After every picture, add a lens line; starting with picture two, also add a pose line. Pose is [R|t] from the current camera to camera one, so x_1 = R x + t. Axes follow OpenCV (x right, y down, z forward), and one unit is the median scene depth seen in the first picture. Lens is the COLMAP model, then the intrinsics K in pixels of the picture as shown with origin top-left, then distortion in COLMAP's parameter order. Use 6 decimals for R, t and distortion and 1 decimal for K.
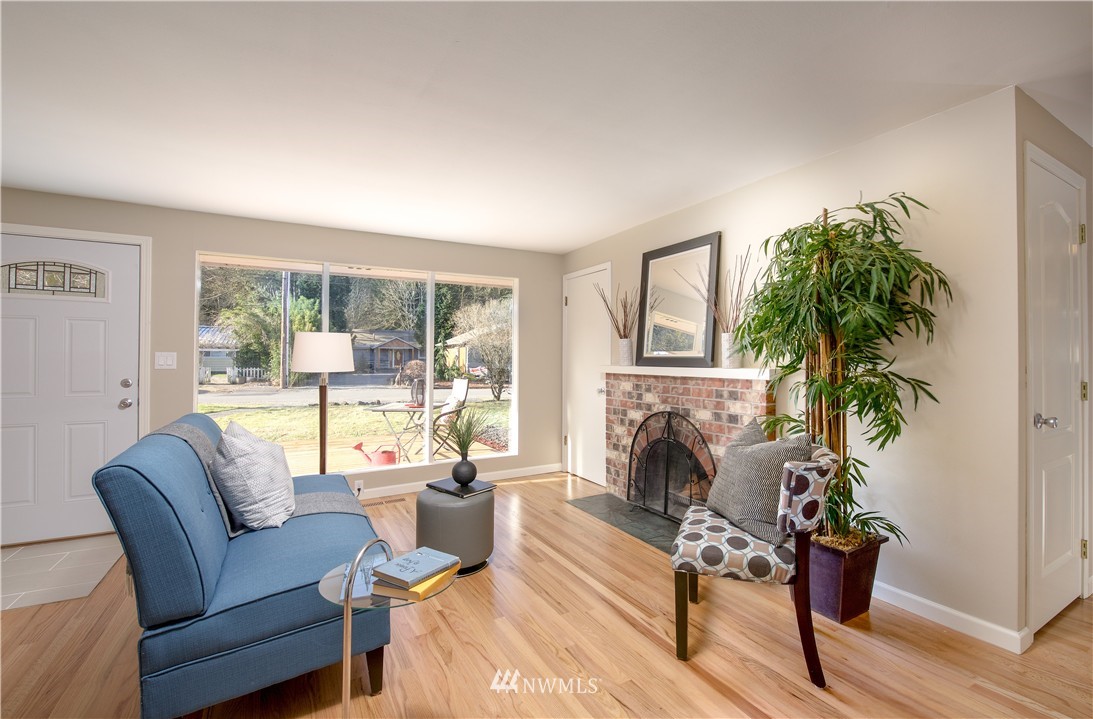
lens RADIAL K [[465.2, 0, 542.3], [0, 465.2, 356.1], [0, 0, 1]] dist [-0.001039, -0.000419]
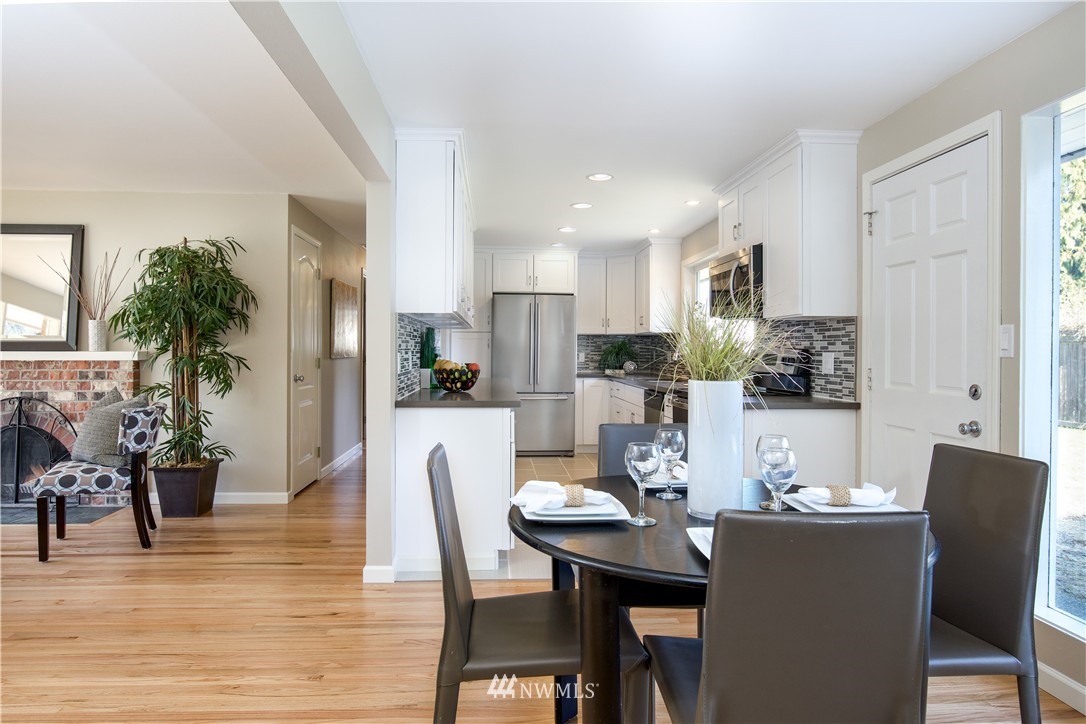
lens RADIAL K [[656.1, 0, 541.2], [0, 656.1, 354.3], [0, 0, 1]] dist [-0.002565, -0.000900]
pose [[0.426574, -0.005212, 0.904438, -0.753806], [-0.008869, 0.999911, 0.009946, 0.010031], [-0.904409, -0.012264, 0.426490, -0.857473]]
